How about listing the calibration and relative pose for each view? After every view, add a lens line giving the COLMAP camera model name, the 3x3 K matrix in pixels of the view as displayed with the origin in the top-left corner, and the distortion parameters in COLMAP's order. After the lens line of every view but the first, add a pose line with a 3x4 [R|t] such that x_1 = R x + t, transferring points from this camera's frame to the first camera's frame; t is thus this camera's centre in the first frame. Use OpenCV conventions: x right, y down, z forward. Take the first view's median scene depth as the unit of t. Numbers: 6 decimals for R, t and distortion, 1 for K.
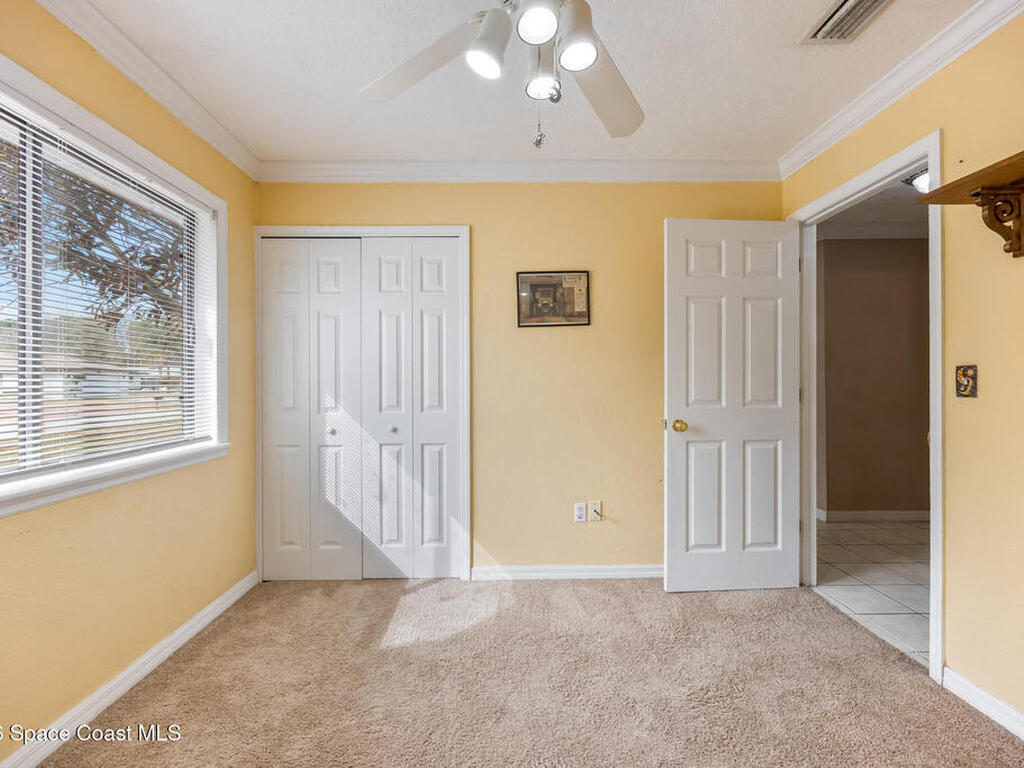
lens RADIAL K [[436.5, 0, 505.6], [0, 436.5, 383.7], [0, 0, 1]] dist [0.002247, 0.000270]
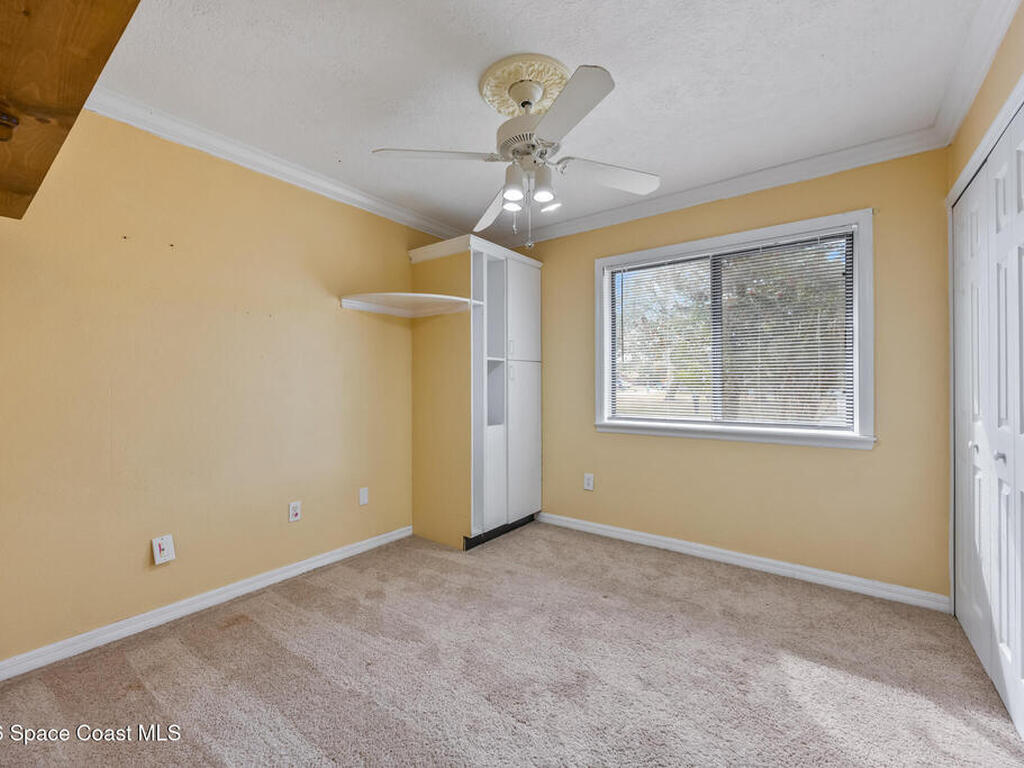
lens RADIAL K [[436.5, 0, 508.9], [0, 436.5, 381.4], [0, 0, 1]] dist [0.002247, 0.000270]
pose [[-0.611349, 0.005551, -0.791342, 0.850239], [0.004758, 0.999983, 0.003339, -0.007227], [0.791347, -0.001724, -0.611365, 1.117572]]
